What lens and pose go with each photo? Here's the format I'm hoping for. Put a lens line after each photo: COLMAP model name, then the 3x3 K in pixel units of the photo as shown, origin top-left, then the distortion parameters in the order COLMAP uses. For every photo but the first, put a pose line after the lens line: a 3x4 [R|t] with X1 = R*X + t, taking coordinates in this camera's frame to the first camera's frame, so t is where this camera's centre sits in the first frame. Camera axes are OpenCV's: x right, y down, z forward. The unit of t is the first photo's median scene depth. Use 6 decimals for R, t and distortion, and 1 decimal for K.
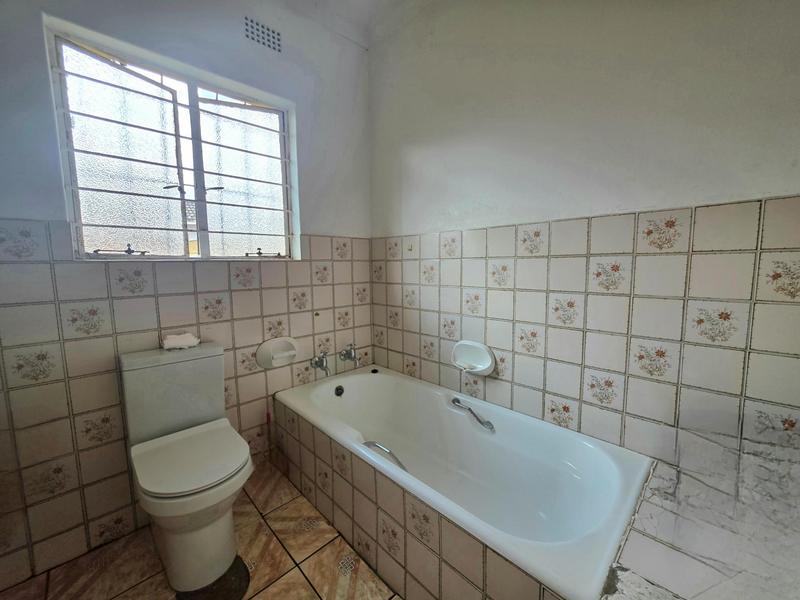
lens RADIAL K [[320.8, 0, 403.4], [0, 320.8, 297.7], [0, 0, 1]] dist [0.000133, -0.000160]
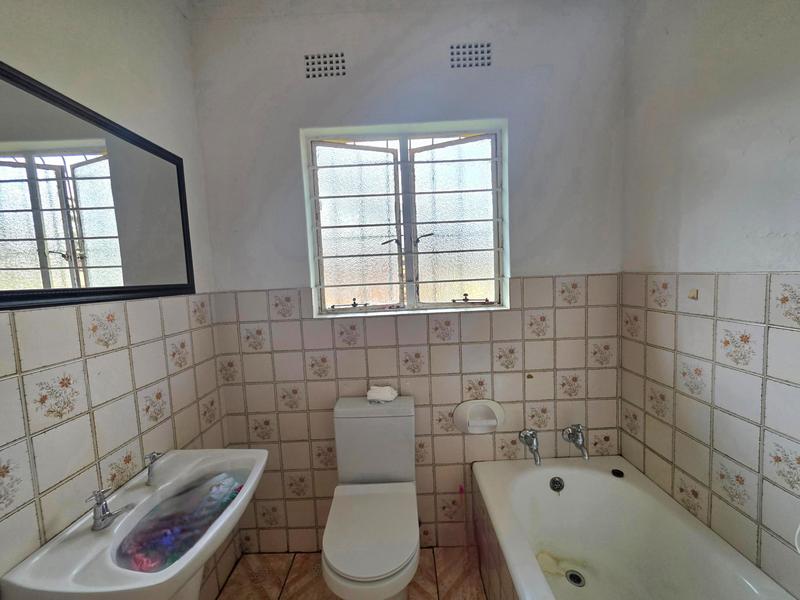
lens RADIAL K [[320.8, 0, 400.6], [0, 320.8, 302.8], [0, 0, 1]] dist [0.000133, -0.000160]
pose [[0.710672, 0.032917, -0.702753, 0.055790], [-0.040751, 0.999154, 0.005591, -0.130780], [0.702342, 0.024665, 0.711412, 0.236267]]
